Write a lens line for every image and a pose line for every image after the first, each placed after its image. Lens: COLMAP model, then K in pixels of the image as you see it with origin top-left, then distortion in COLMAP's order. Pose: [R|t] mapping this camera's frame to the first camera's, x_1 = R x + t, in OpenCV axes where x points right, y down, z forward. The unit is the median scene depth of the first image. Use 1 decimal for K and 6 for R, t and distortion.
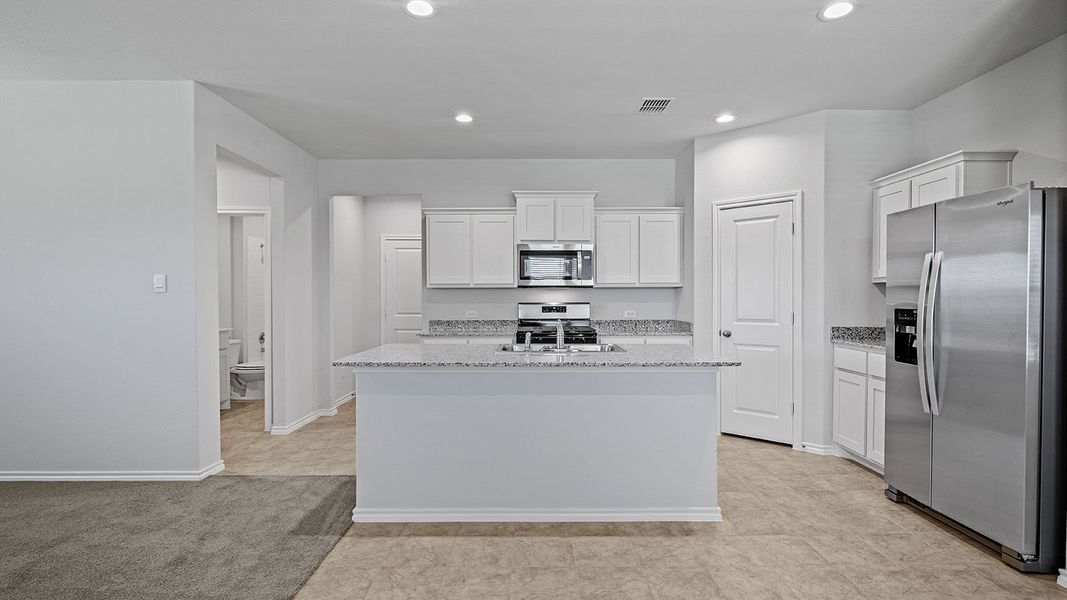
lens RADIAL K [[490.7, 0, 538.0], [0, 490.7, 313.5], [0, 0, 1]] dist [-0.005347, 0.001655]
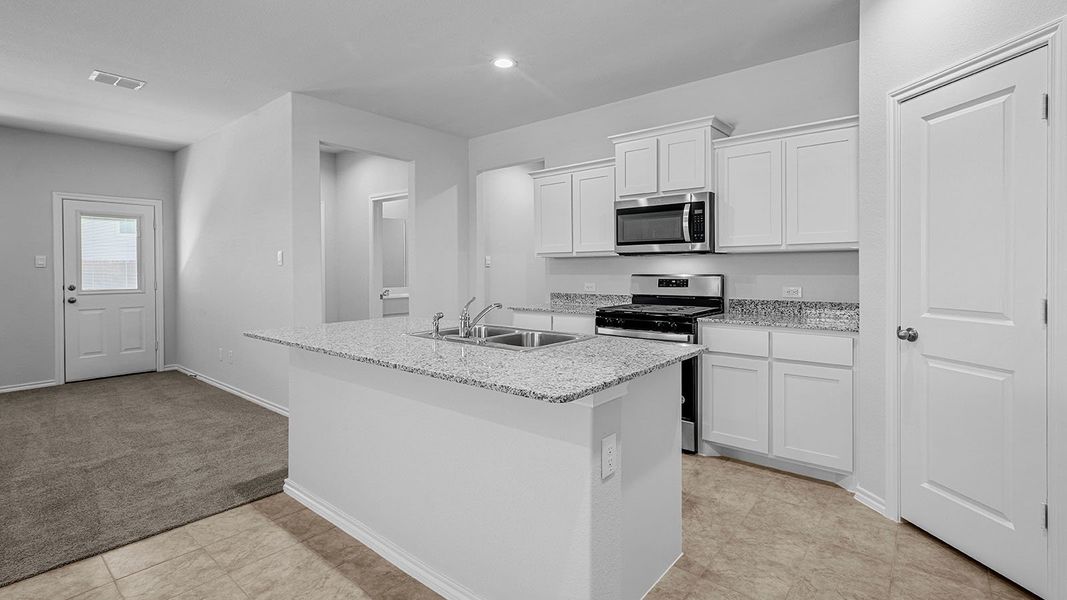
lens RADIAL K [[490.7, 0, 543.3], [0, 490.7, 273.6], [0, 0, 1]] dist [-0.005347, 0.001655]
pose [[0.770092, 0.003213, -0.637925, 0.446958], [-0.015263, 0.999794, -0.013390, -0.012375], [0.637751, 0.020048, 0.769982, 0.366576]]
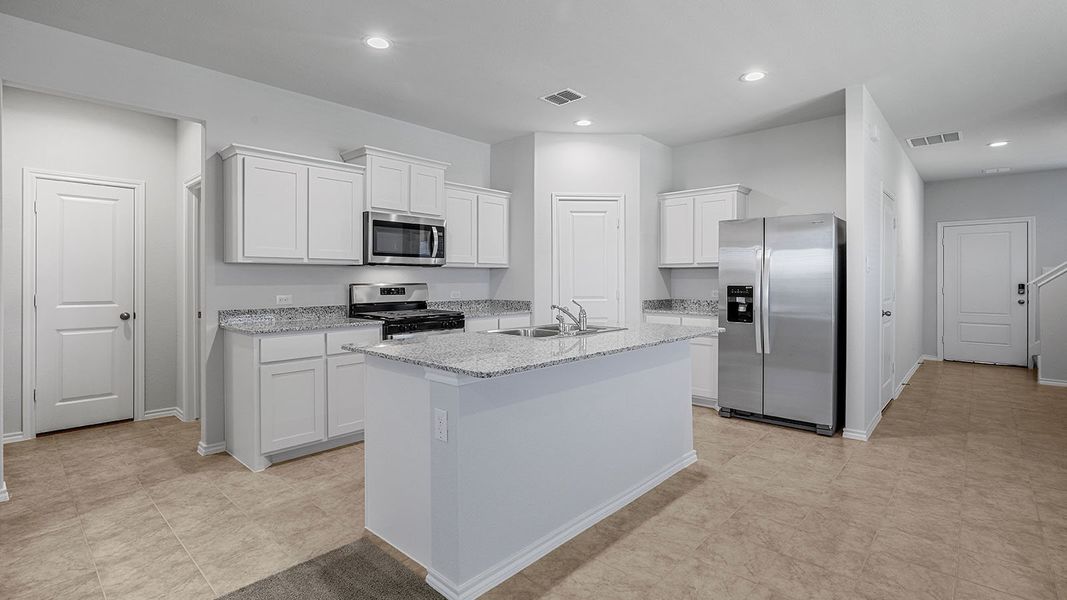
lens RADIAL K [[490.7, 0, 532.6], [0, 490.7, 280.9], [0, 0, 1]] dist [-0.005347, 0.001655]
pose [[0.683652, -0.000948, 0.729807, -0.528417], [0.021409, 0.999595, -0.018757, -0.006429], [-0.729494, 0.028448, 0.683396, 0.299516]]
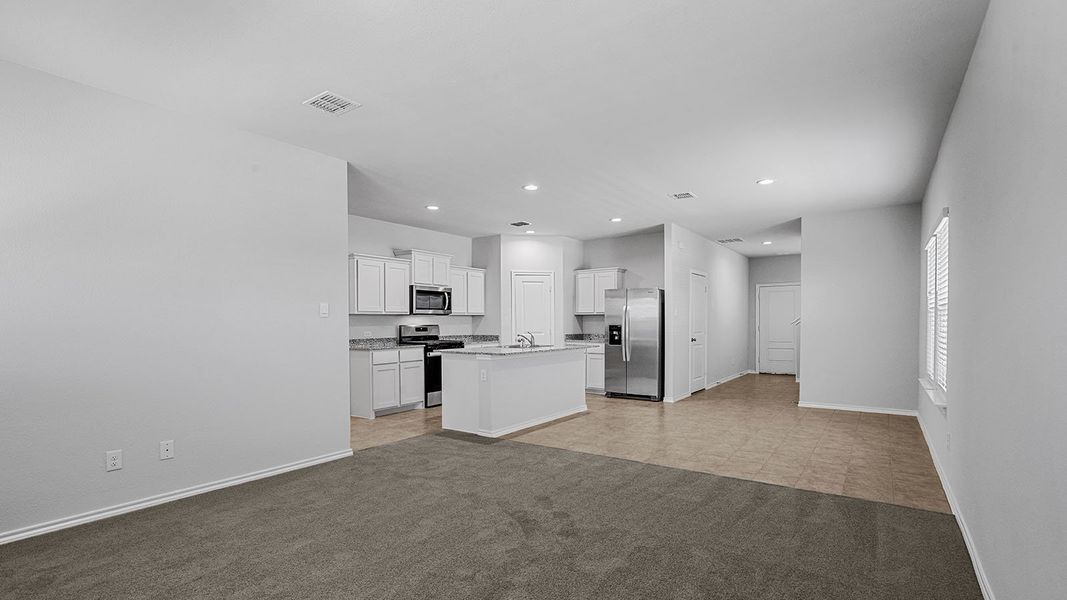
lens RADIAL K [[490.7, 0, 531.8], [0, 490.7, 328.5], [0, 0, 1]] dist [-0.005347, 0.001655]
pose [[0.589010, -0.011551, 0.808043, -1.205273], [0.028510, 0.999572, -0.006493, 0.009748], [-0.807623, 0.026862, 0.589087, -0.172549]]
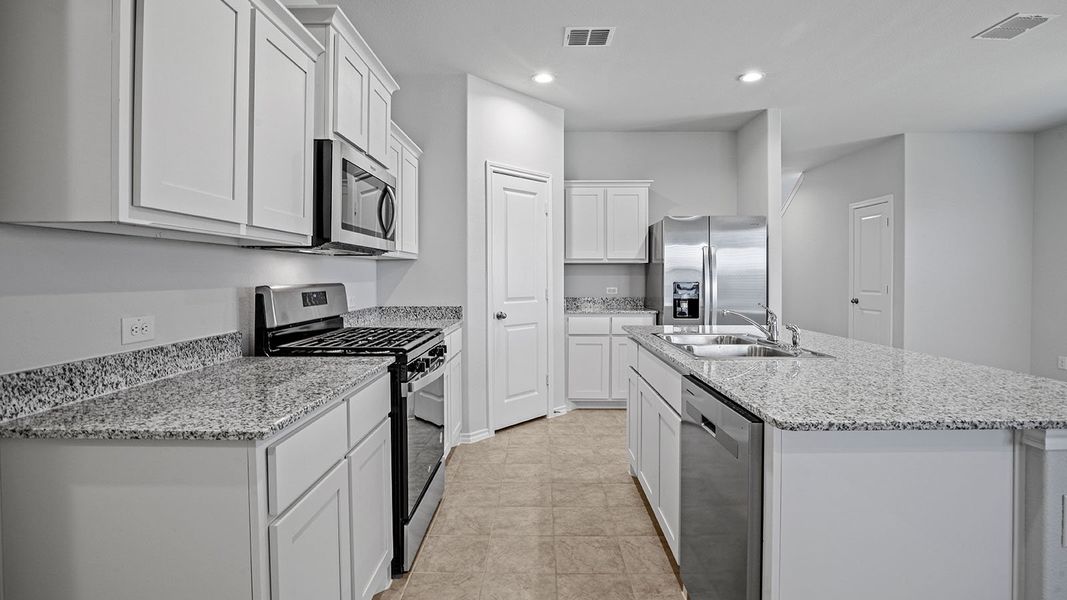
lens RADIAL K [[490.7, 0, 539.8], [0, 490.7, 275.2], [0, 0, 1]] dist [-0.005347, 0.001655]
pose [[0.010902, 0.002592, 0.999937, -0.523714], [0.029109, 0.999572, -0.002908, -0.027452], [-0.999517, 0.029139, 0.010822, 0.983381]]
